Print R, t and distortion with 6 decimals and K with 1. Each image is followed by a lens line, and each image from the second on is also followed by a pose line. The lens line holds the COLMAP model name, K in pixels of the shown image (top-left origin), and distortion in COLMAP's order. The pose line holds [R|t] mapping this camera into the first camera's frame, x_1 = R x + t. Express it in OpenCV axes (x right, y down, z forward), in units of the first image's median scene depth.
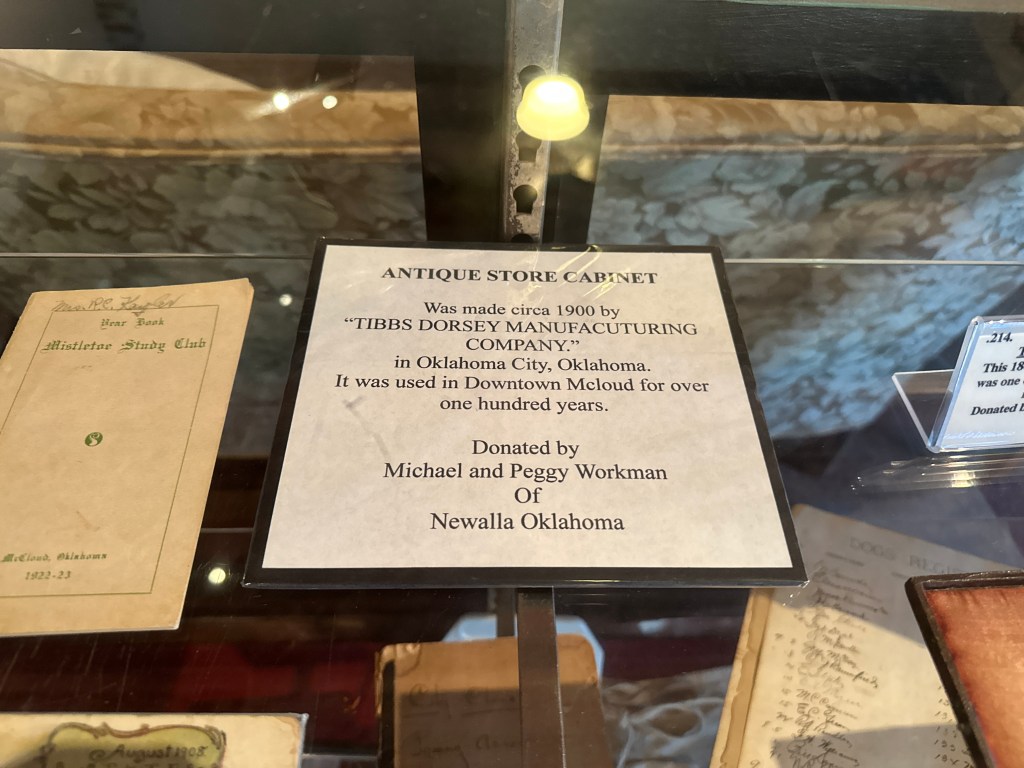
lens RADIAL K [[776.6, 0, 514.6], [0, 776.6, 390.0], [0, 0, 1]] dist [0.003140, -0.001394]
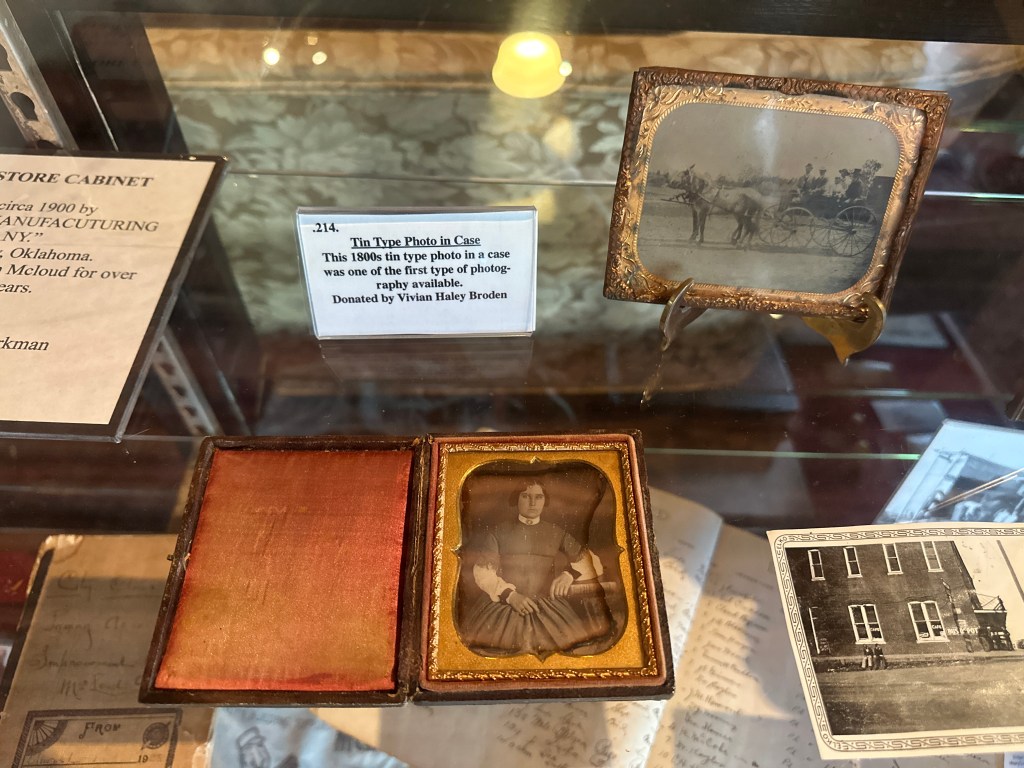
lens RADIAL K [[776.6, 0, 507.6], [0, 776.6, 382.0], [0, 0, 1]] dist [0.003140, -0.001394]
pose [[0.997043, 0.036299, -0.067725, 0.536135], [-0.034455, 0.999008, 0.028211, 0.060759], [0.068682, -0.025794, 0.997305, -0.037169]]
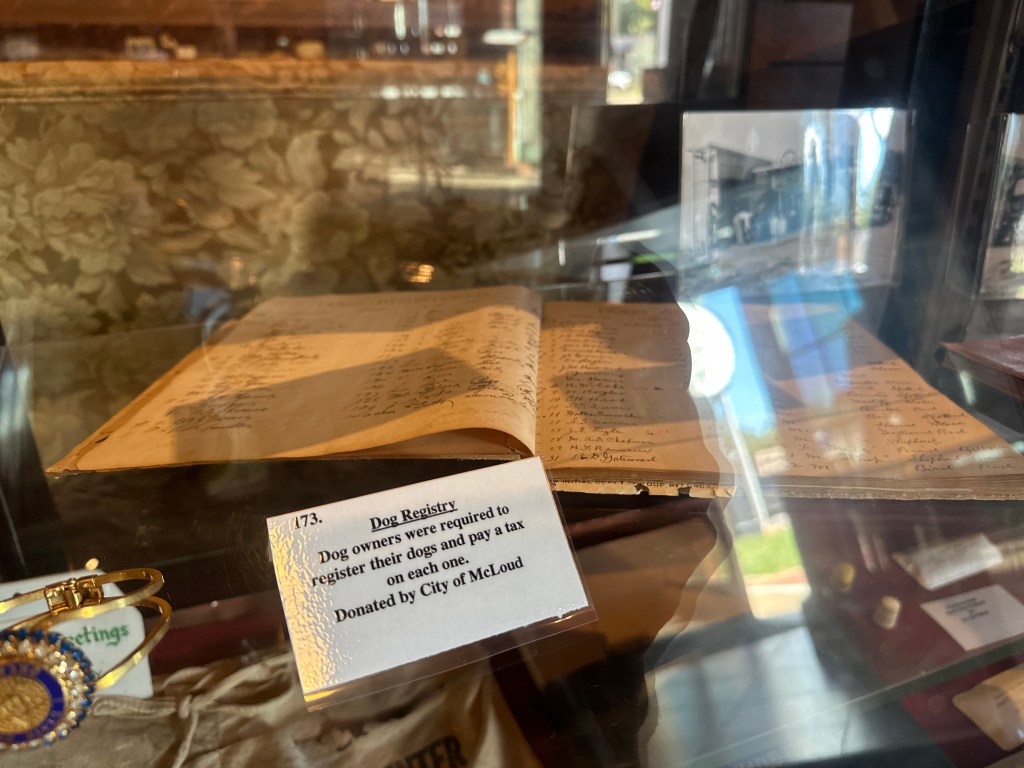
lens RADIAL K [[776.6, 0, 503.3], [0, 776.6, 384.2], [0, 0, 1]] dist [0.003140, -0.001394]
pose [[0.953751, -0.172998, 0.245828, 0.443464], [0.270512, 0.850577, -0.450934, 0.846442], [-0.131085, 0.496578, 0.858037, 0.241550]]
